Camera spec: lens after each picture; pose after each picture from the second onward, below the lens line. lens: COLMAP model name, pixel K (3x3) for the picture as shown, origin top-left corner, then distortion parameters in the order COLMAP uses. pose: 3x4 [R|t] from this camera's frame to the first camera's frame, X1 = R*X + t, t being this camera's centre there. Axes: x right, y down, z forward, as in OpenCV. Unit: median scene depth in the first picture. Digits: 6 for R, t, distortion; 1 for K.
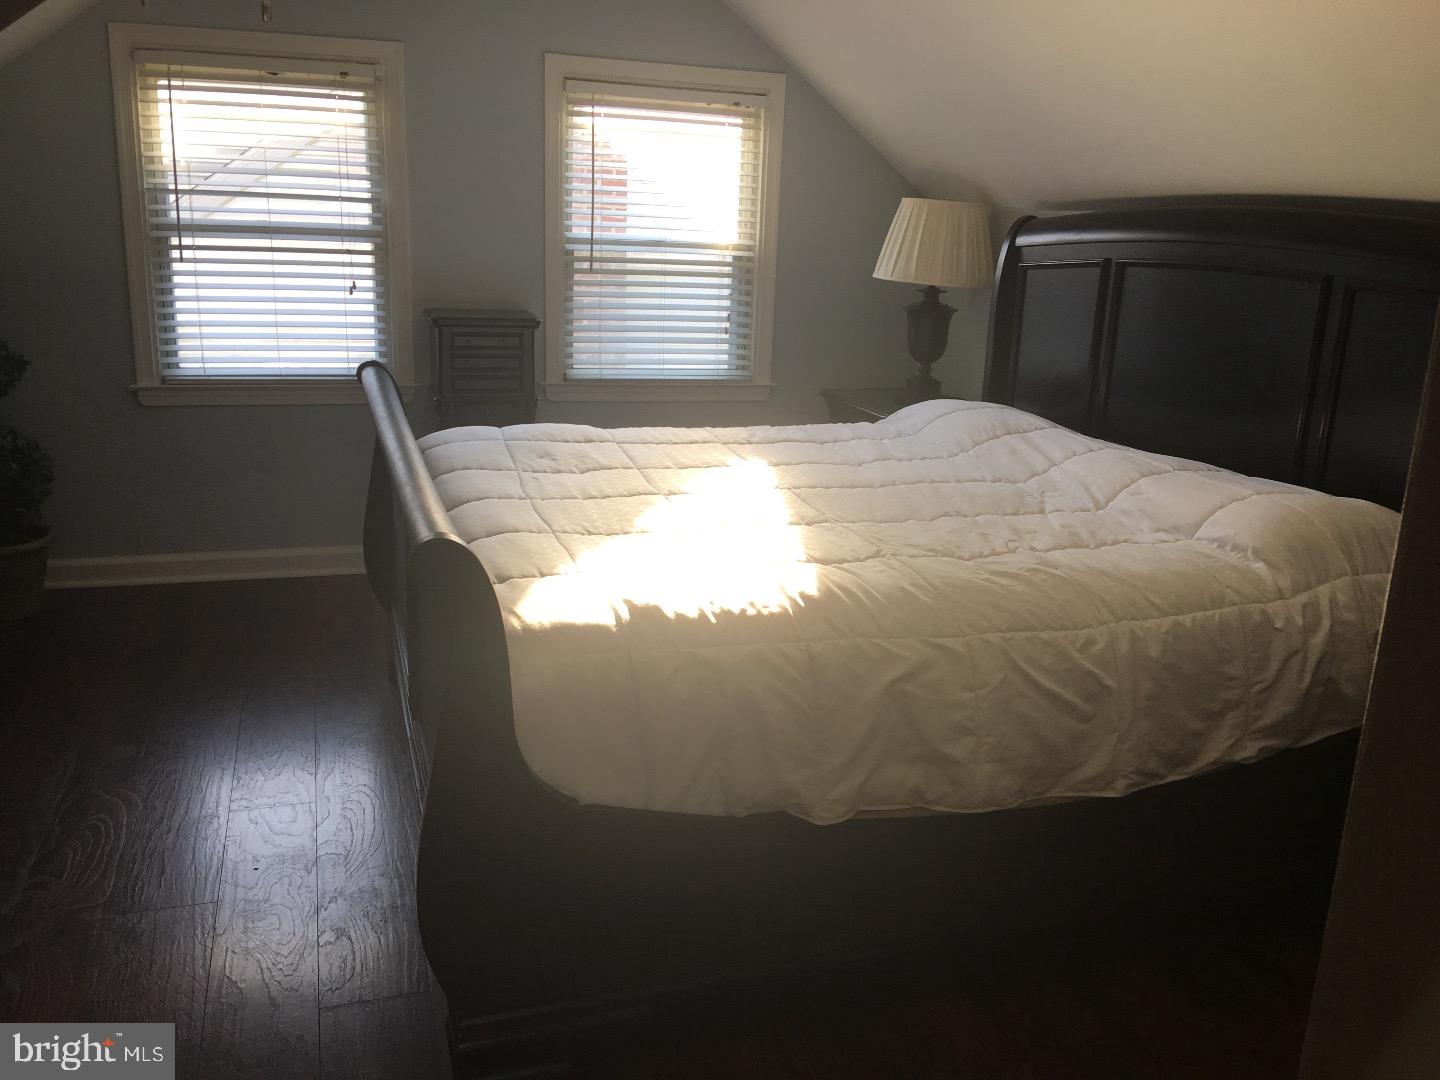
lens RADIAL K [[1212.1, 0, 721.6], [0, 1212.1, 537.9], [0, 0, 1]] dist [-0.007641, -0.015224]
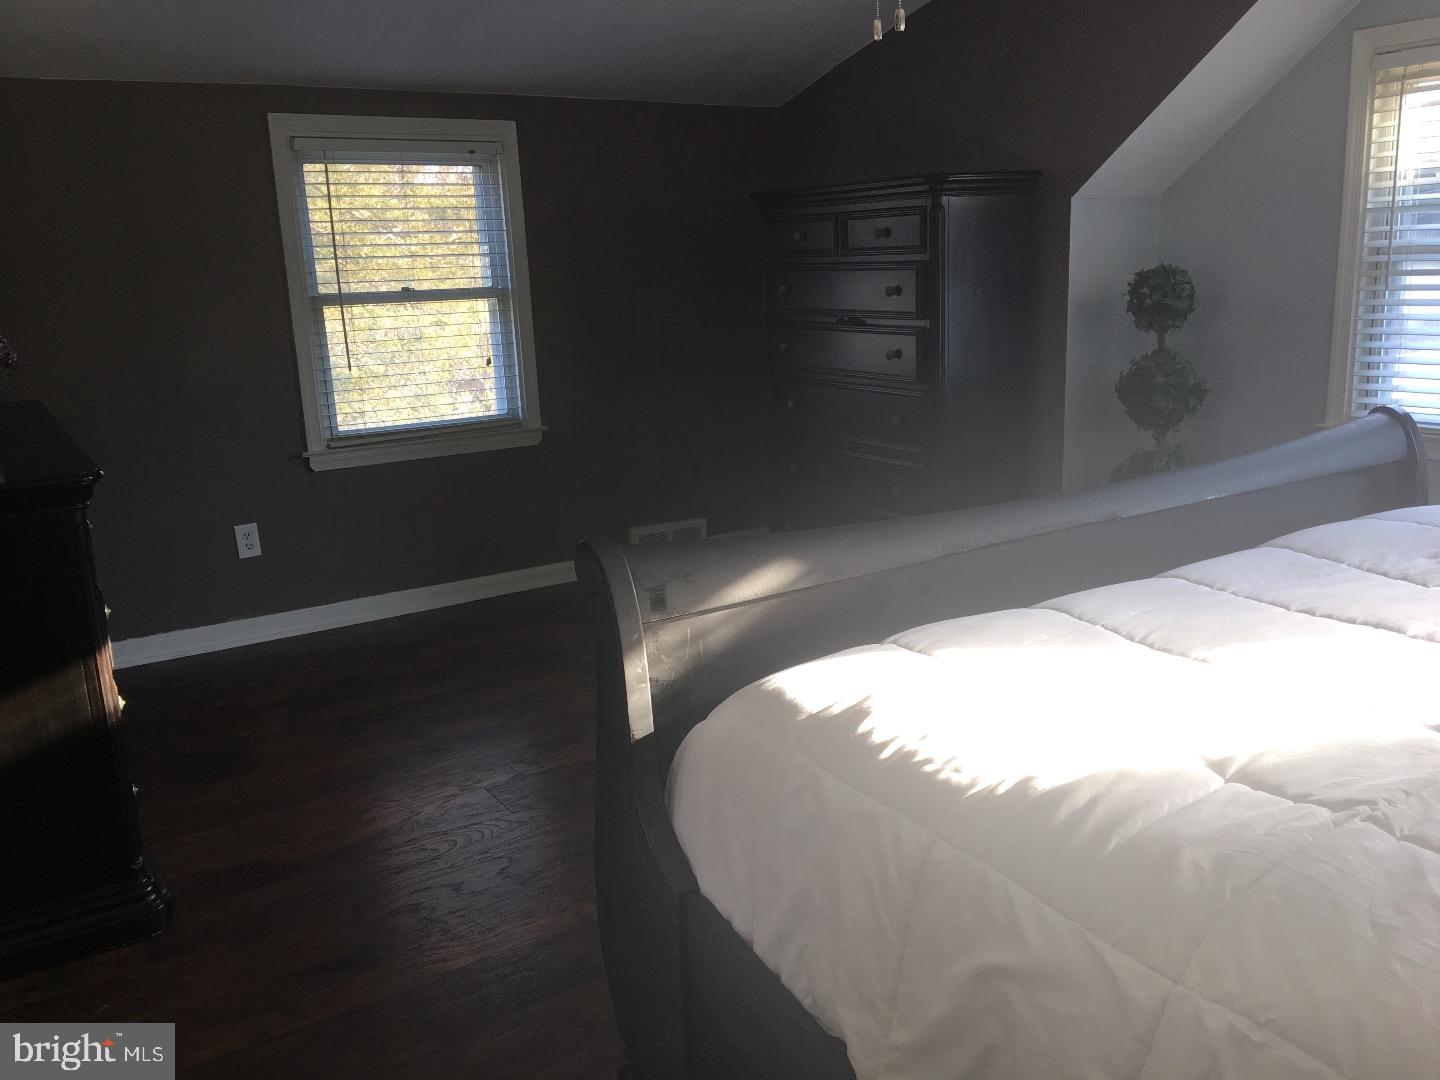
lens RADIAL K [[1212.1, 0, 724.3], [0, 1212.1, 545.8], [0, 0, 1]] dist [-0.007641, -0.015224]
pose [[0.232817, 0.172423, -0.957114, 0.540934], [-0.203996, 0.970921, 0.125289, -0.103751], [0.950885, 0.166078, 0.261220, 0.604472]]
